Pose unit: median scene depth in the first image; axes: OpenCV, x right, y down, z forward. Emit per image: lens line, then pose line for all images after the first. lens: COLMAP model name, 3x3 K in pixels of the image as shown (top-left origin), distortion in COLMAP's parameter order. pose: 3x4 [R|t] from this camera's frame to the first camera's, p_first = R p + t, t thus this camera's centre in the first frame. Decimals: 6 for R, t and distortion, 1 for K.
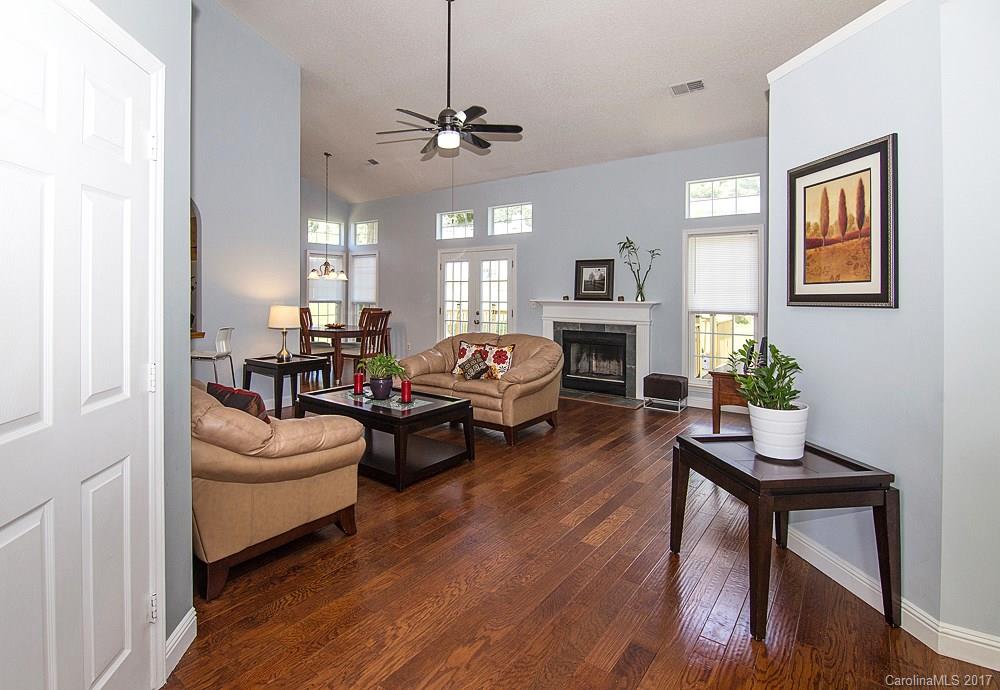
lens RADIAL K [[503.2, 0, 477.8], [0, 503.2, 291.5], [0, 0, 1]] dist [0.003339, -0.000313]
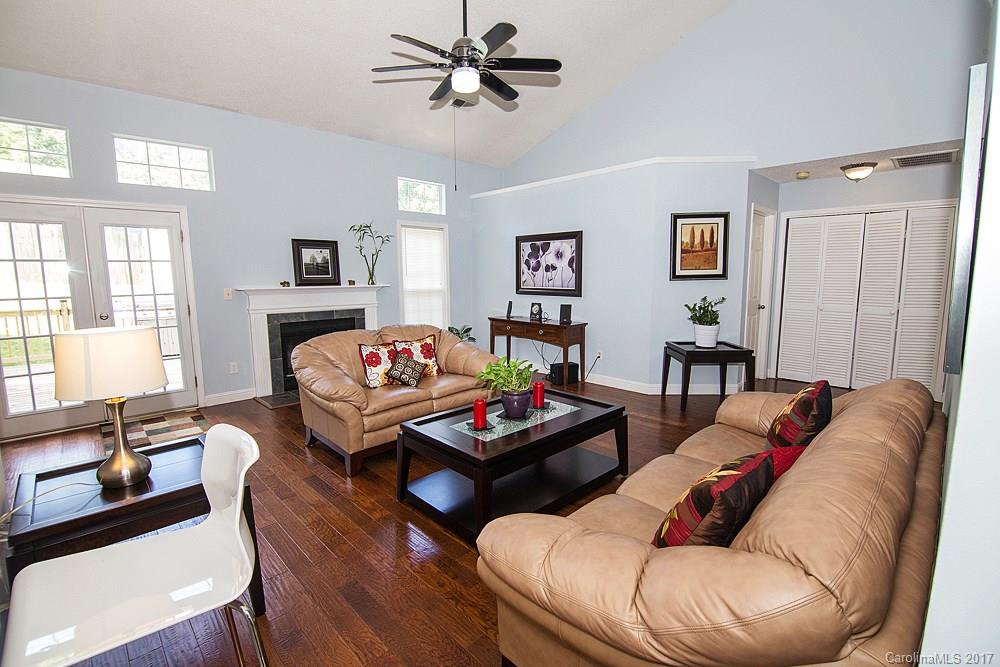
lens RADIAL K [[453.5, 0, 492.2], [0, 453.5, 326.3], [0, 0, 1]] dist [-0.010160, -0.002079]
pose [[0.148726, -0.120353, 0.981527, -0.537690], [0.007079, 0.992670, 0.120647, -0.005888], [-0.988853, -0.010995, 0.148488, 0.582699]]
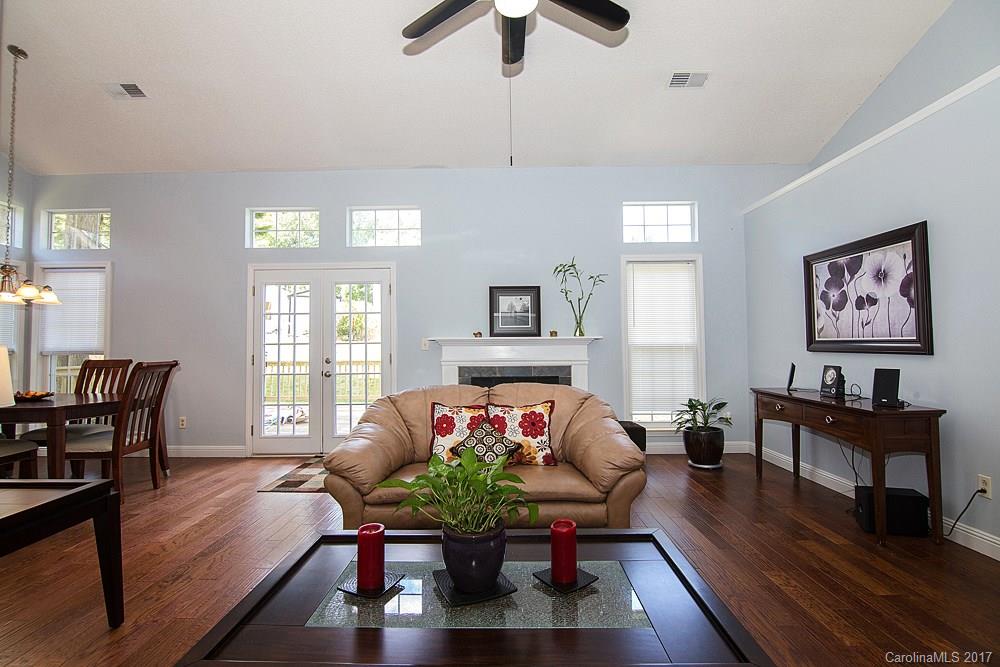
lens RADIAL K [[453.5, 0, 498.0], [0, 453.5, 331.5], [0, 0, 1]] dist [-0.010160, -0.002079]
pose [[0.792832, 0.005387, 0.609416, -0.229821], [0.013580, 0.999557, -0.026502, 0.027849], [-0.609289, 0.029288, 0.792407, 0.460942]]
